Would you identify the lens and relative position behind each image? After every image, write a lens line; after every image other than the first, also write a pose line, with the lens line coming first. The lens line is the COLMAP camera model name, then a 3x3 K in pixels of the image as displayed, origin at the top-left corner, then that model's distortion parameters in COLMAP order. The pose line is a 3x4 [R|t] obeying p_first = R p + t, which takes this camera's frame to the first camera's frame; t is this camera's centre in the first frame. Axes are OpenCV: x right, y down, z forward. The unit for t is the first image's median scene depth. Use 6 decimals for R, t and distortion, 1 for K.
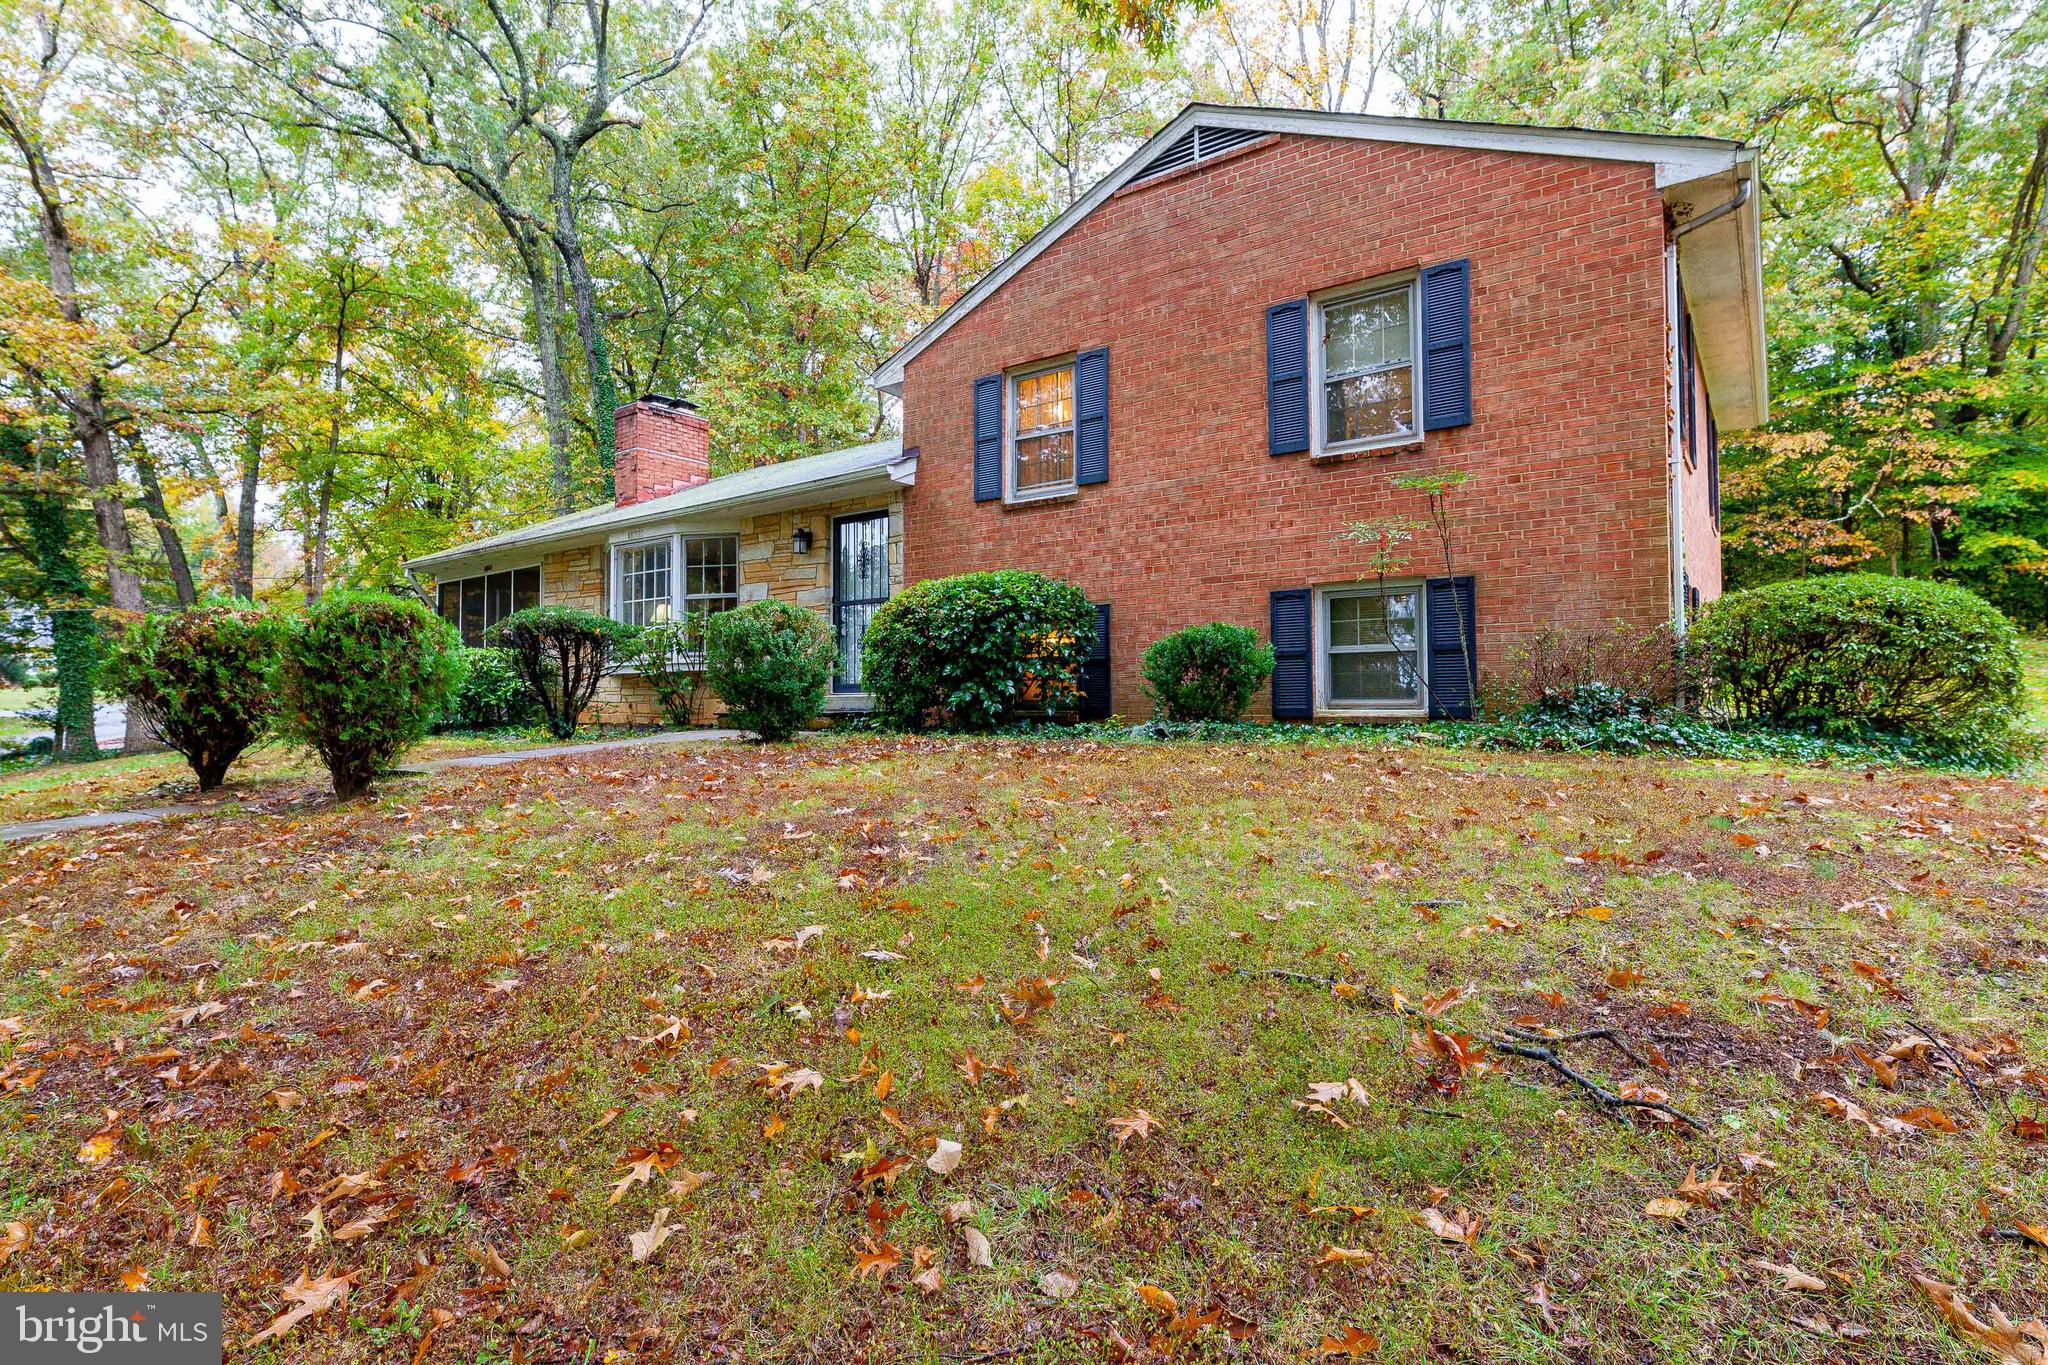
lens RADIAL K [[1056.6, 0, 1019.4], [0, 1056.6, 676.7], [0, 0, 1]] dist [-0.002099, 0.001233]
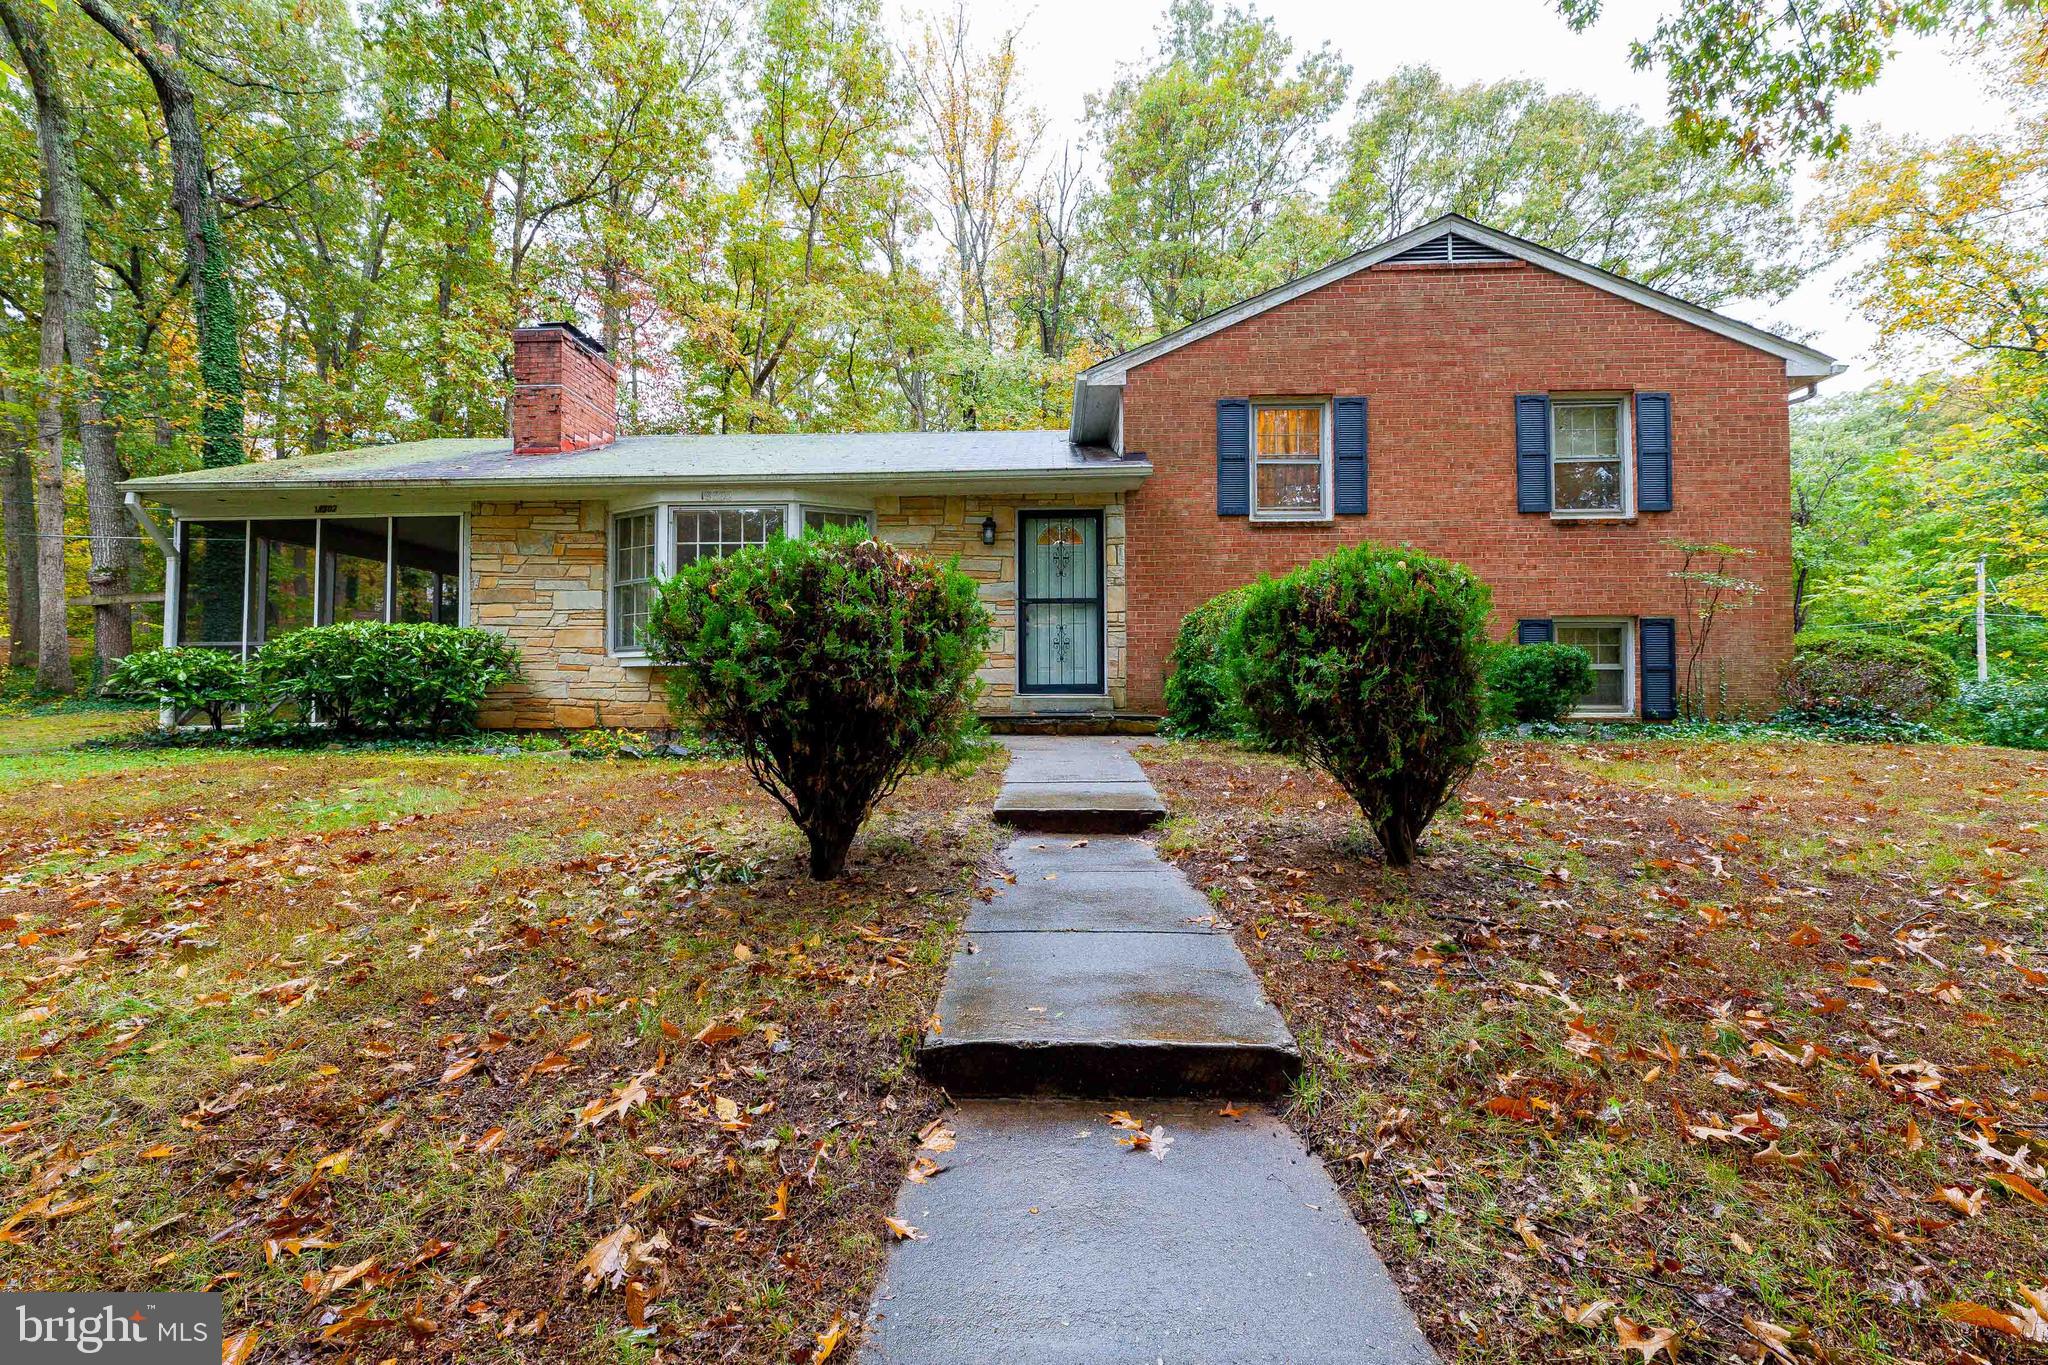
lens RADIAL K [[788.9, 0, 1019.5], [0, 788.9, 690.1], [0, 0, 1]] dist [-0.000609, 0.000197]
pose [[0.819711, 0.021887, 0.572360, -0.743870], [-0.020054, 0.999754, -0.009511, 0.023183], [-0.572427, -0.003682, 0.819948, 0.535458]]
